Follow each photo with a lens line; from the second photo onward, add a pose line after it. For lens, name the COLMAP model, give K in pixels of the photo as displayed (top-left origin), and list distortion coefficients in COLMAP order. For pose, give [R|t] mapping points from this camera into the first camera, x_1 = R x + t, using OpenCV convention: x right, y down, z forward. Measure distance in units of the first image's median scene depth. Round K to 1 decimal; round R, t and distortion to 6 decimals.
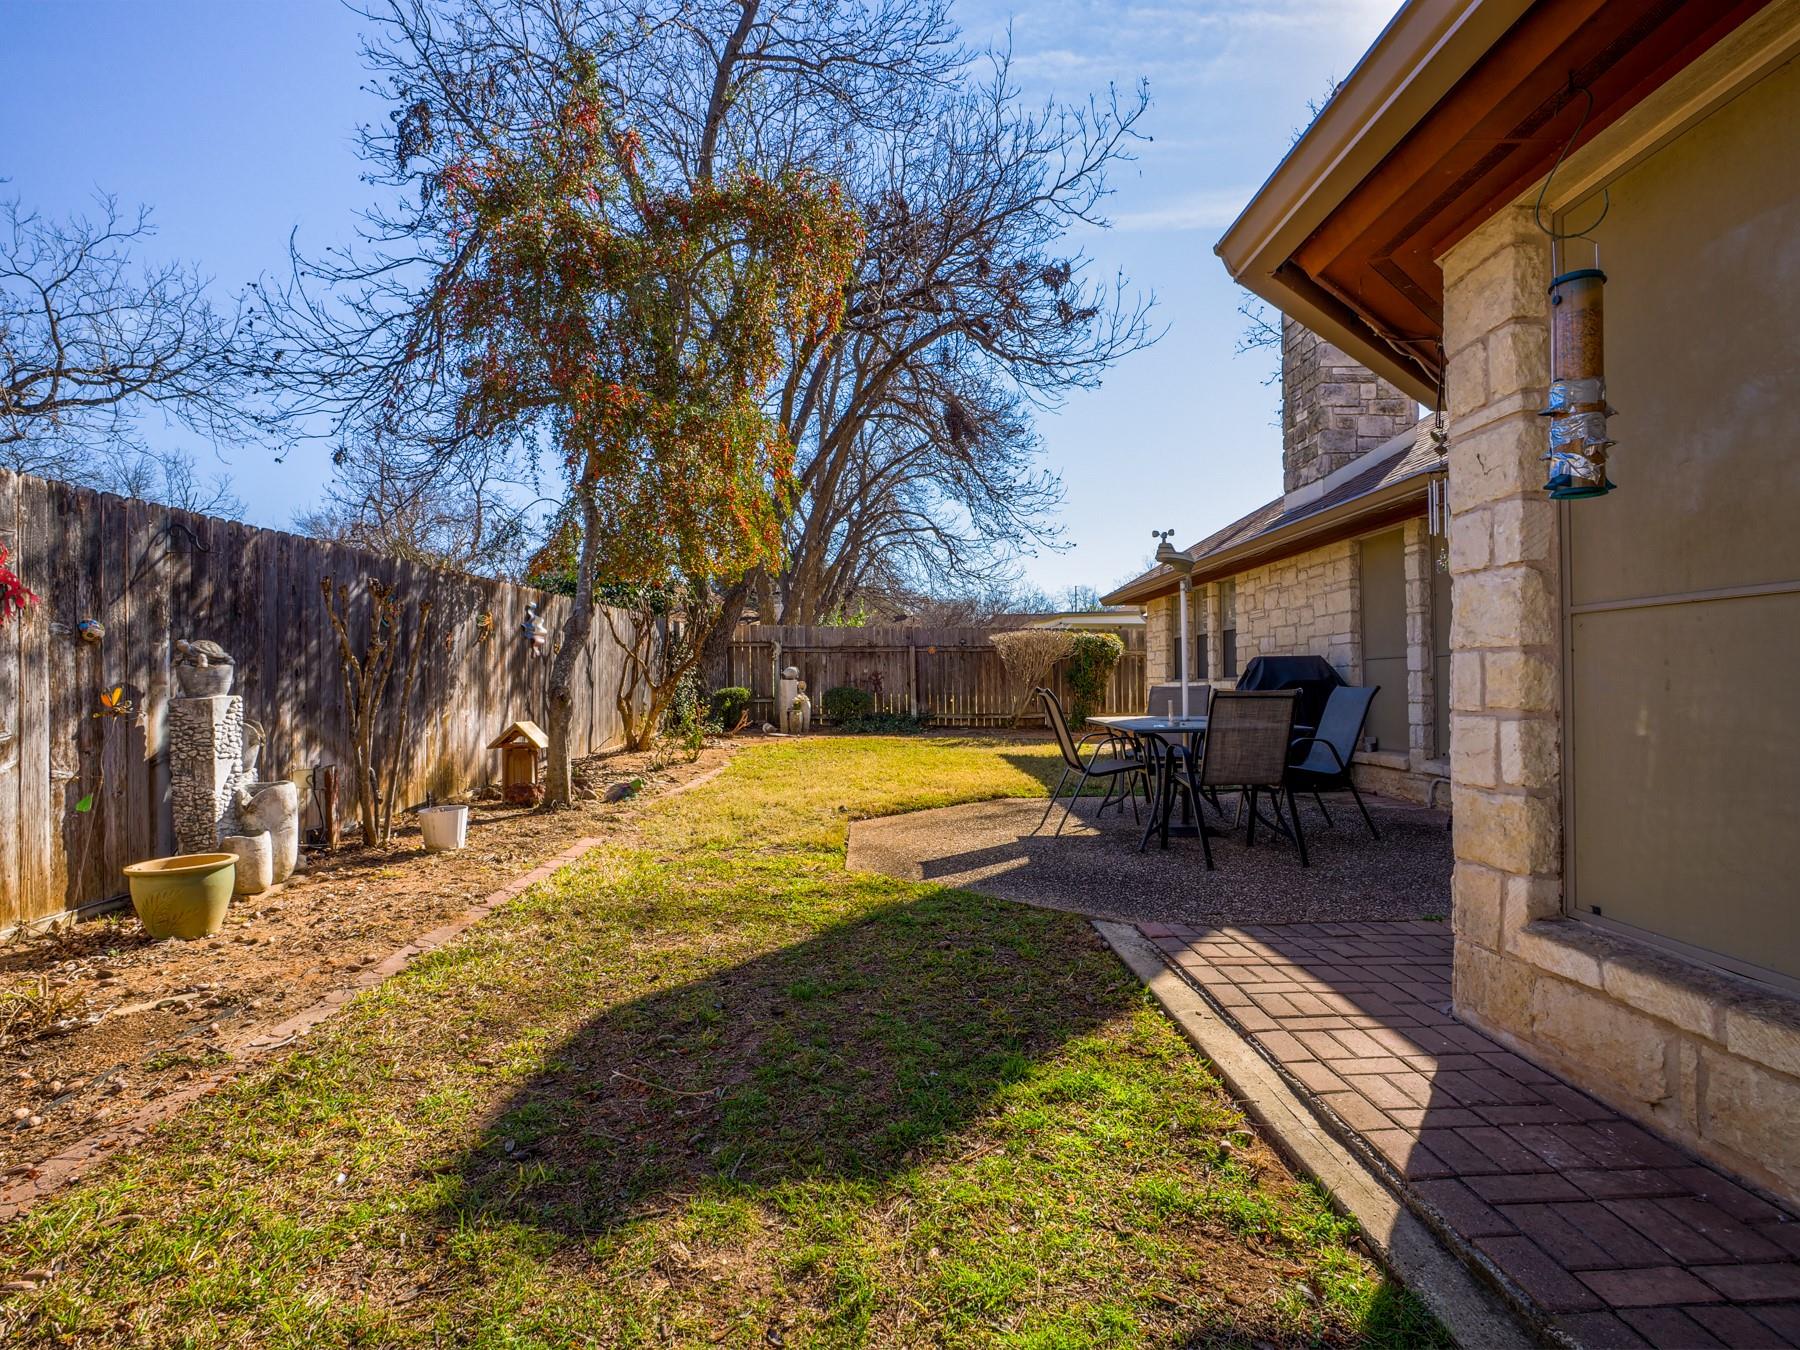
lens RADIAL K [[984.2, 0, 902.8], [0, 984.2, 679.8], [0, 0, 1]] dist [-0.017974, 0.006381]
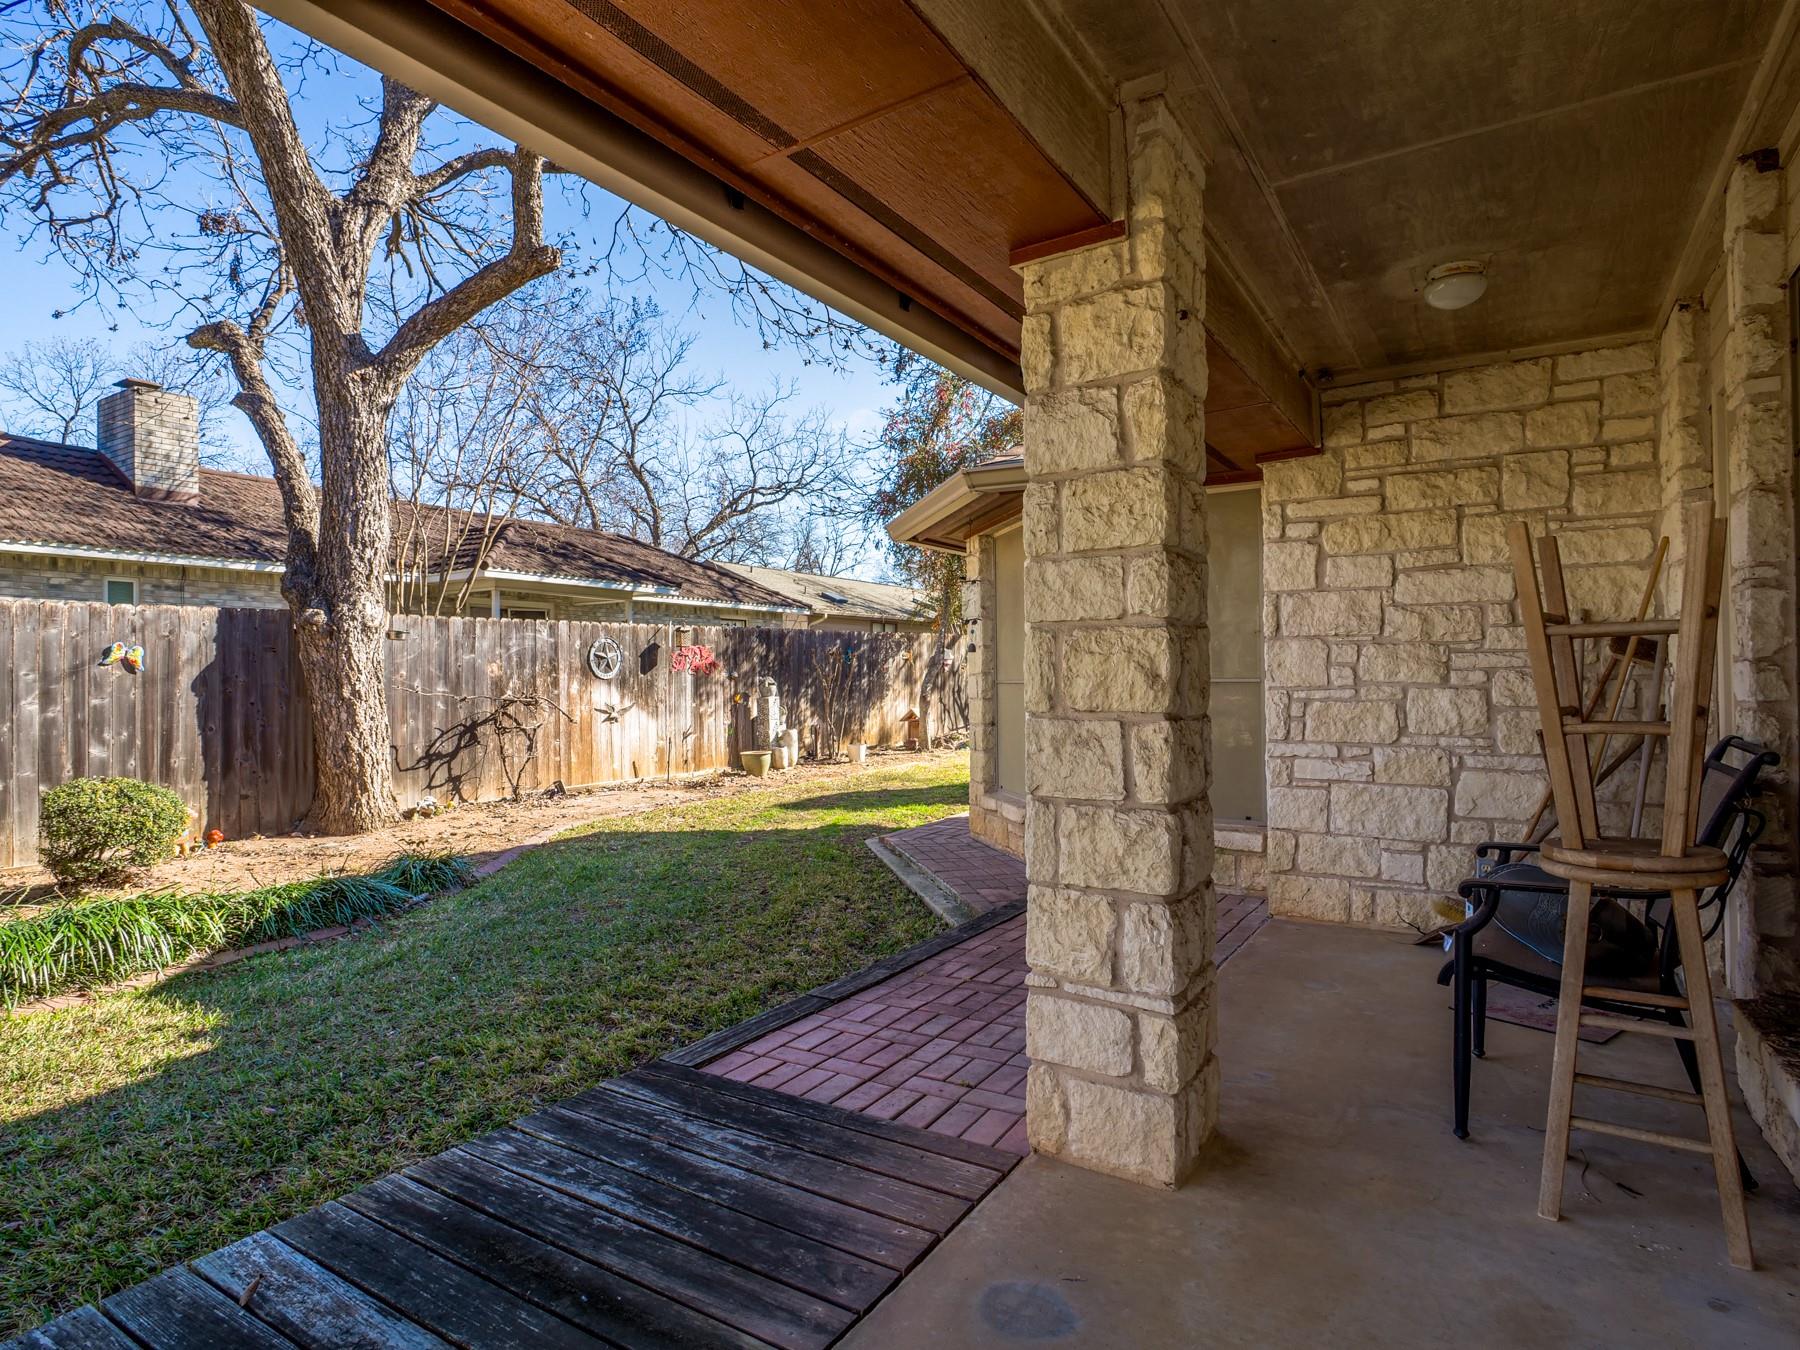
lens RADIAL K [[984.2, 0, 900.6], [0, 984.2, 672.4], [0, 0, 1]] dist [-0.017974, 0.006381]
pose [[0.834901, -0.000608, -0.550400, 0.903934], [0.003250, 0.999987, 0.003825, -0.049896], [0.550391, -0.004983, 0.834892, -0.894088]]
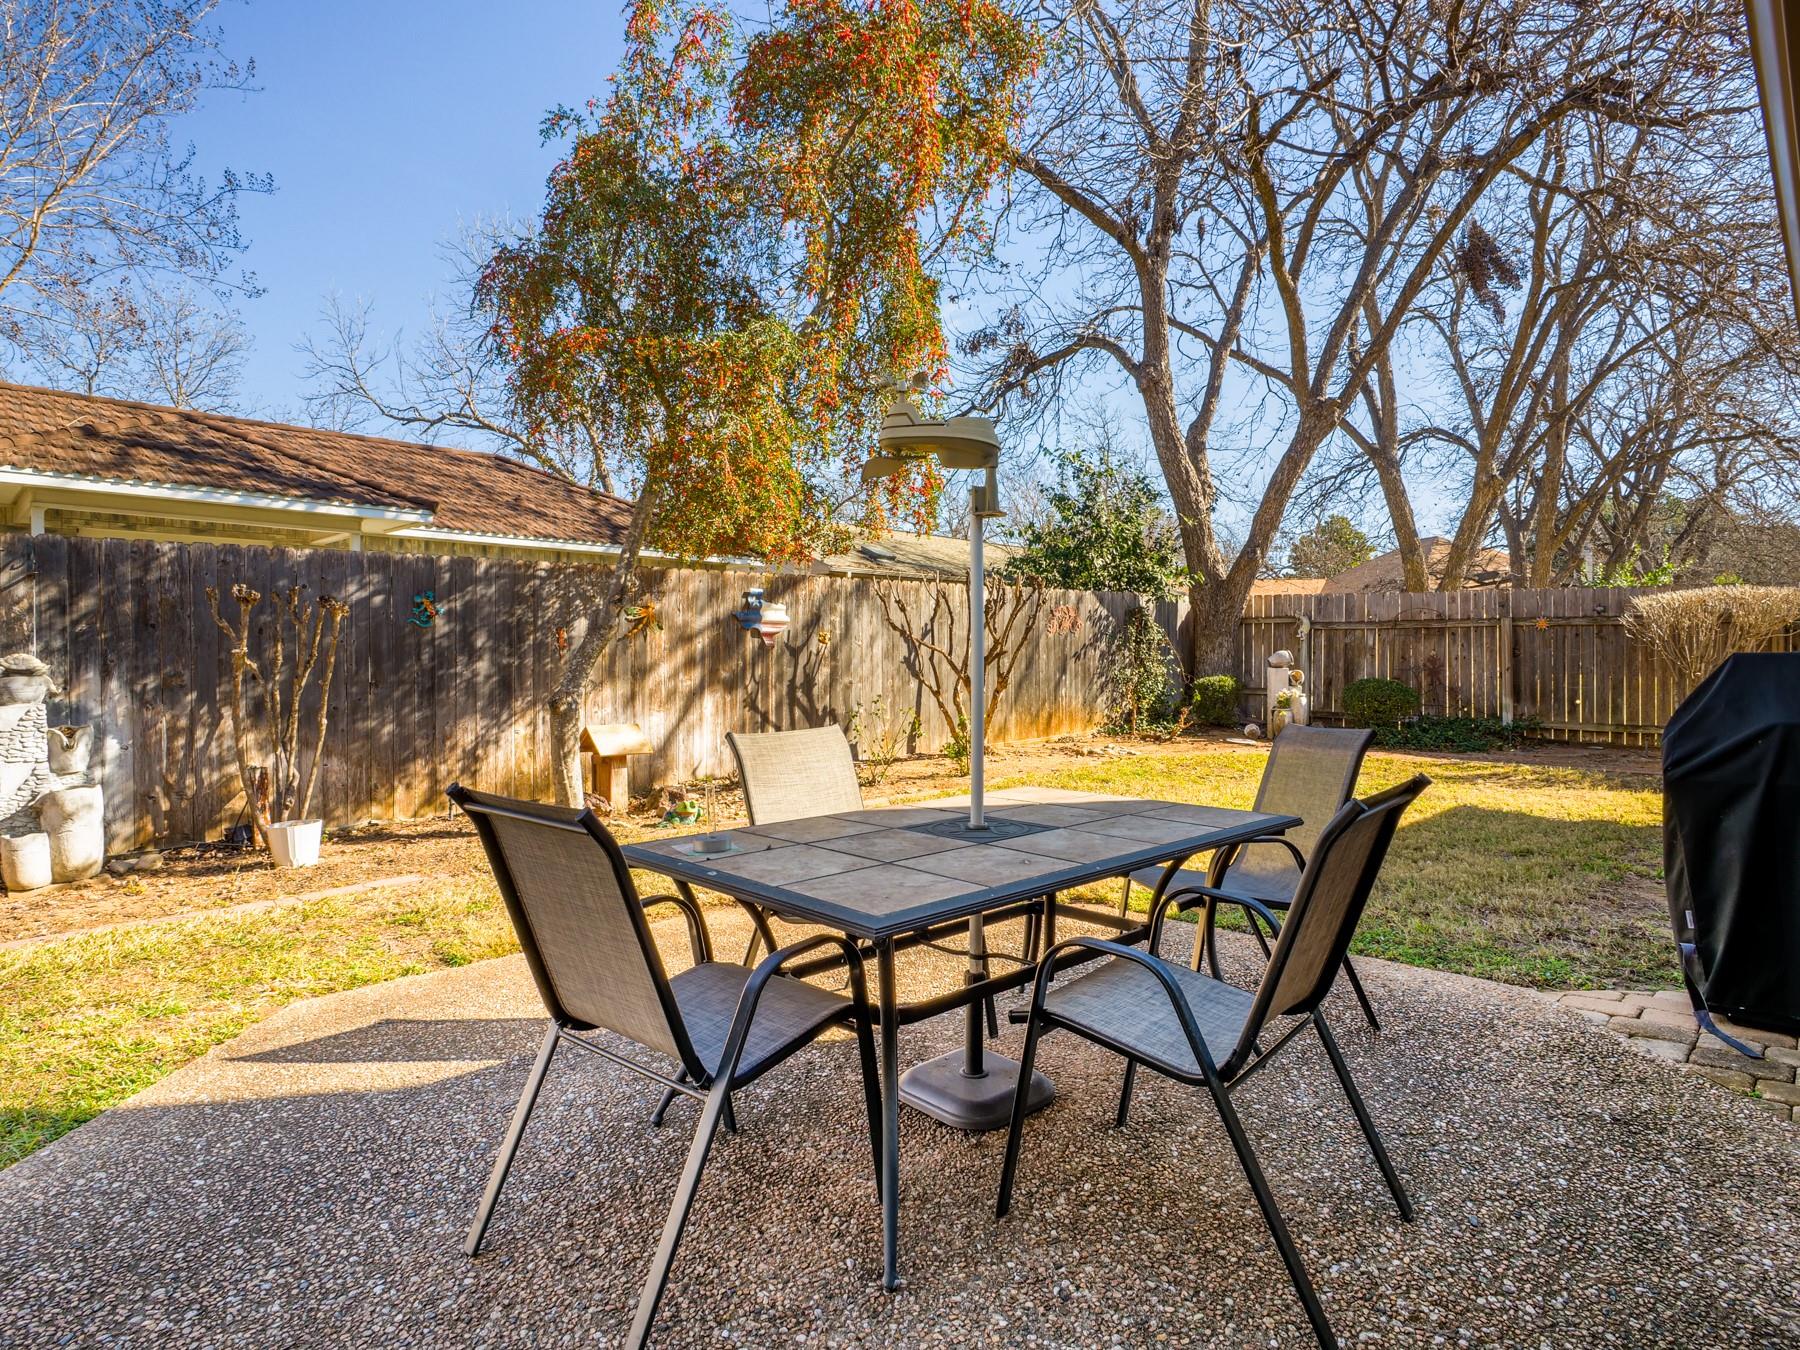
lens RADIAL K [[984.2, 0, 910.2], [0, 984.2, 667.0], [0, 0, 1]] dist [-0.017974, 0.006381]
pose [[0.697128, 0.015270, -0.716784, 0.626995], [-0.002324, 0.999816, 0.019039, -0.039060], [0.716942, -0.011607, 0.697036, 0.778077]]
